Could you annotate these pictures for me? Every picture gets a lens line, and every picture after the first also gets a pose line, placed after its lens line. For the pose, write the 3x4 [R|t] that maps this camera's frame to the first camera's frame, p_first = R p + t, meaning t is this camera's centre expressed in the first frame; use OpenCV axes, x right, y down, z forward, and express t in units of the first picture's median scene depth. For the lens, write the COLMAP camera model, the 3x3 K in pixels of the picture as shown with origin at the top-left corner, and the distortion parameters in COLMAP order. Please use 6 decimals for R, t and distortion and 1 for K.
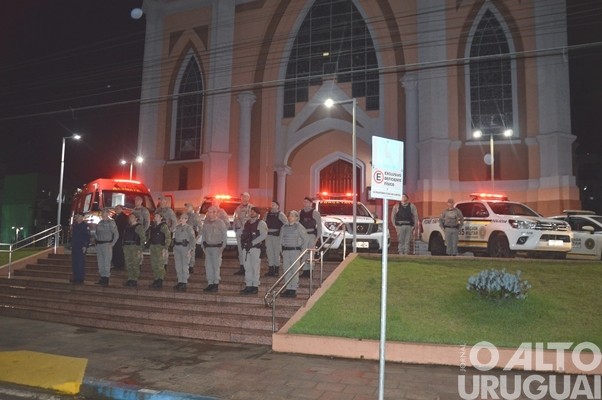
lens RADIAL K [[479.1, 0, 298.4], [0, 479.1, 220.6], [0, 0, 1]] dist [-0.159185, 0.116480]
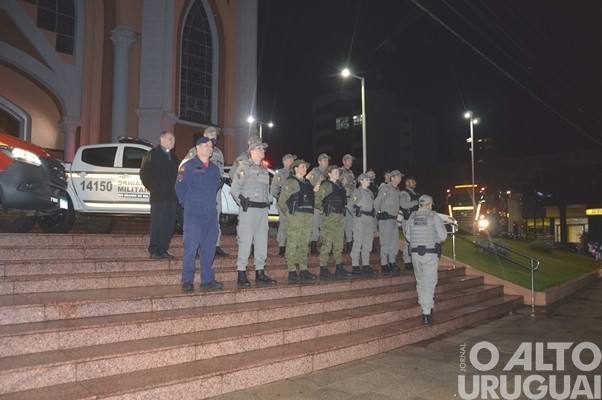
lens RADIAL K [[476.1, 0, 300.2], [0, 476.1, 220.1], [0, 0, 1]] dist [-0.163302, 0.111812]
pose [[0.382387, 0.020825, 0.923768, -0.824013], [-0.053648, 0.998560, -0.000304, 0.055847], [-0.922444, -0.049443, 0.382953, 0.689815]]
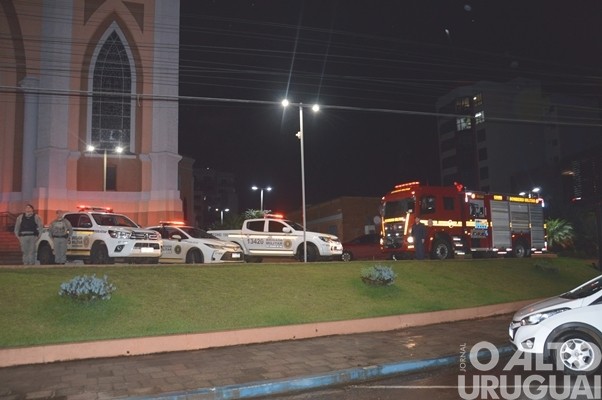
lens RADIAL K [[469.9, 0, 302.2], [0, 469.9, 223.9], [0, 0, 1]] dist [-0.165135, 0.111609]
pose [[0.726600, 0.005247, 0.687040, 0.030191], [-0.002063, 0.999983, -0.005455, -0.011733], [-0.687057, 0.002546, 0.726599, -0.120452]]
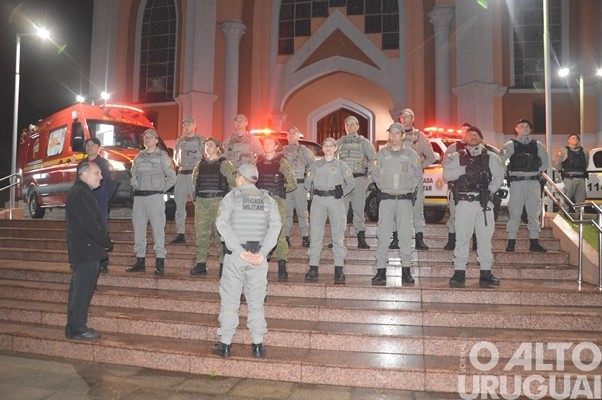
lens RADIAL K [[476.1, 0, 300.2], [0, 476.1, 220.1], [0, 0, 1]] dist [-0.163302, 0.111812]
pose [[0.985133, -0.004715, 0.171727, -0.305396], [-0.006572, 0.997857, 0.065099, 0.037539], [-0.171666, -0.065260, 0.982991, 0.407943]]
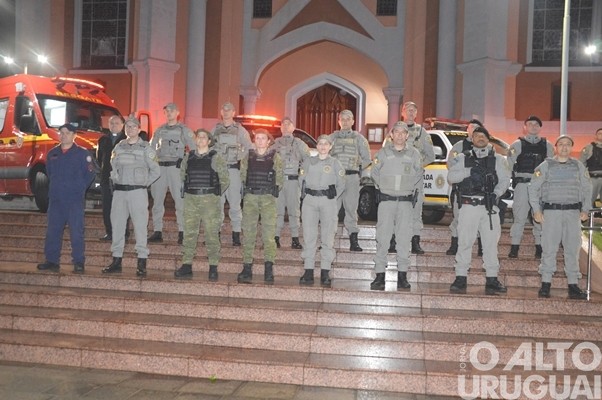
lens RADIAL K [[581.0, 0, 300.1], [0, 581.0, 221.7], [0, 0, 1]] dist [-0.096650, 0.216205]
pose [[0.973643, 0.012516, 0.227732, -0.344128], [-0.031074, 0.996462, 0.078088, 0.026650], [-0.225949, -0.083107, 0.970588, 0.339937]]
